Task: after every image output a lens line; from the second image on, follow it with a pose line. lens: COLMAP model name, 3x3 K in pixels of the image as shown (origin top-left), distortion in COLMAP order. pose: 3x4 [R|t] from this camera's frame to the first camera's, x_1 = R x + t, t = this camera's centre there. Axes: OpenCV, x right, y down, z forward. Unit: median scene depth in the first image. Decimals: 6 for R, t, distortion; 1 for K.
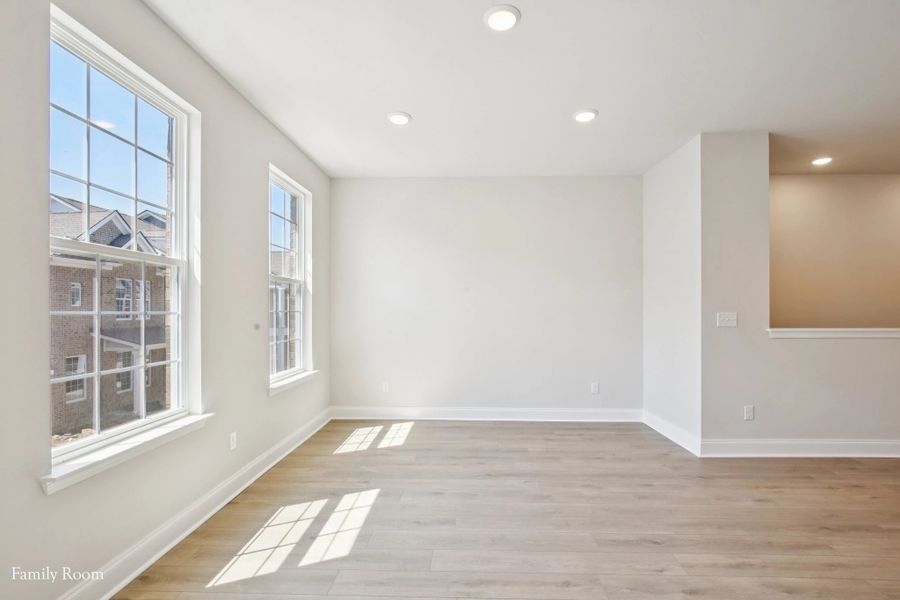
lens RADIAL K [[413.5, 0, 445.7], [0, 413.5, 307.3], [0, 0, 1]] dist [-0.004657, 0.000377]
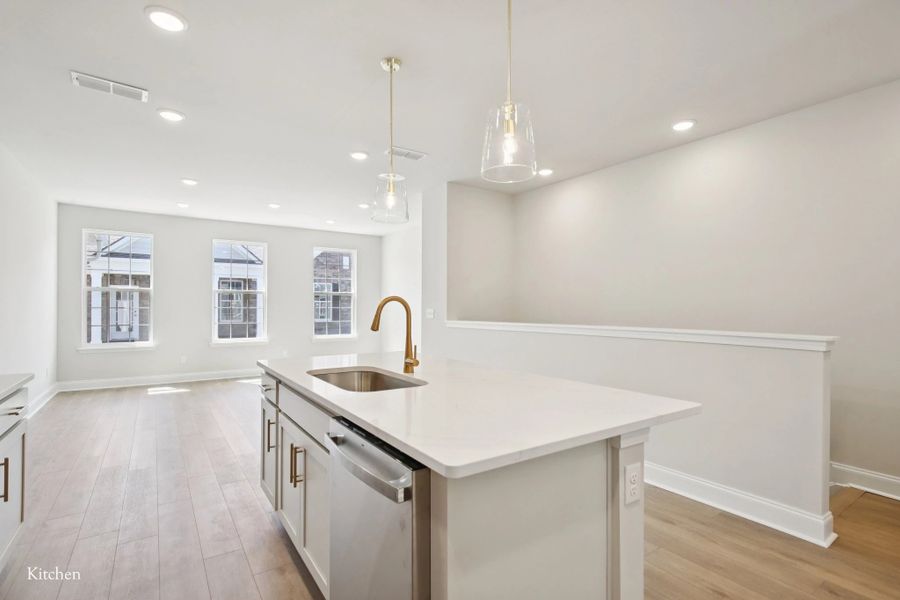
lens RADIAL K [[437.4, 0, 456.0], [0, 437.4, 305.5], [0, 0, 1]] dist [-0.001158, 0.000211]
pose [[0.592426, -0.003761, -0.805616, 2.249369], [0.000520, 0.999991, -0.004286, 0.008360], [0.805625, 0.002120, 0.592422, 0.158117]]
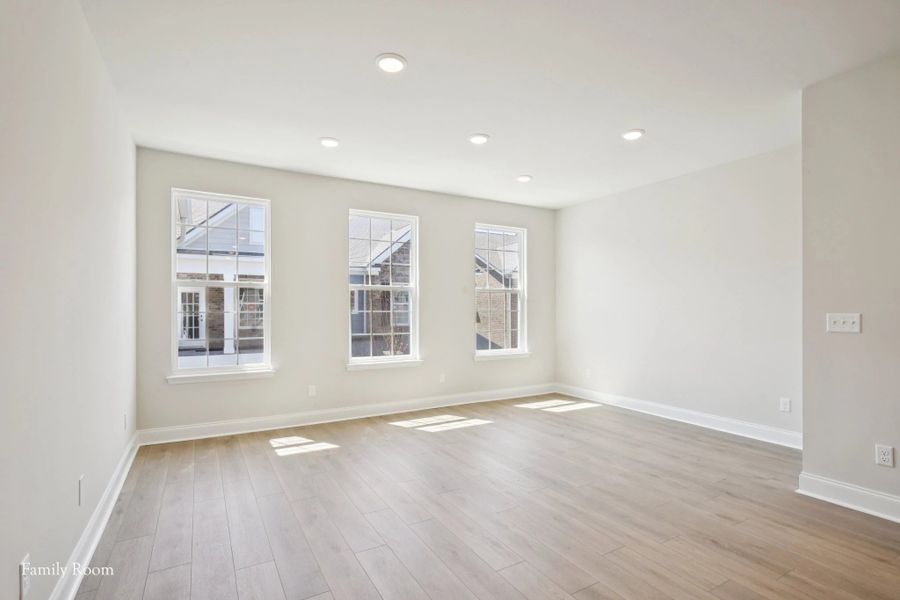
lens RADIAL K [[437.4, 0, 456.0], [0, 437.4, 305.5], [0, 0, 1]] dist [-0.001158, 0.000211]
pose [[0.534020, -0.008182, -0.845432, 1.095699], [0.005869, 0.999965, -0.005970, -0.001216], [0.845451, -0.001774, 0.534049, -0.024509]]
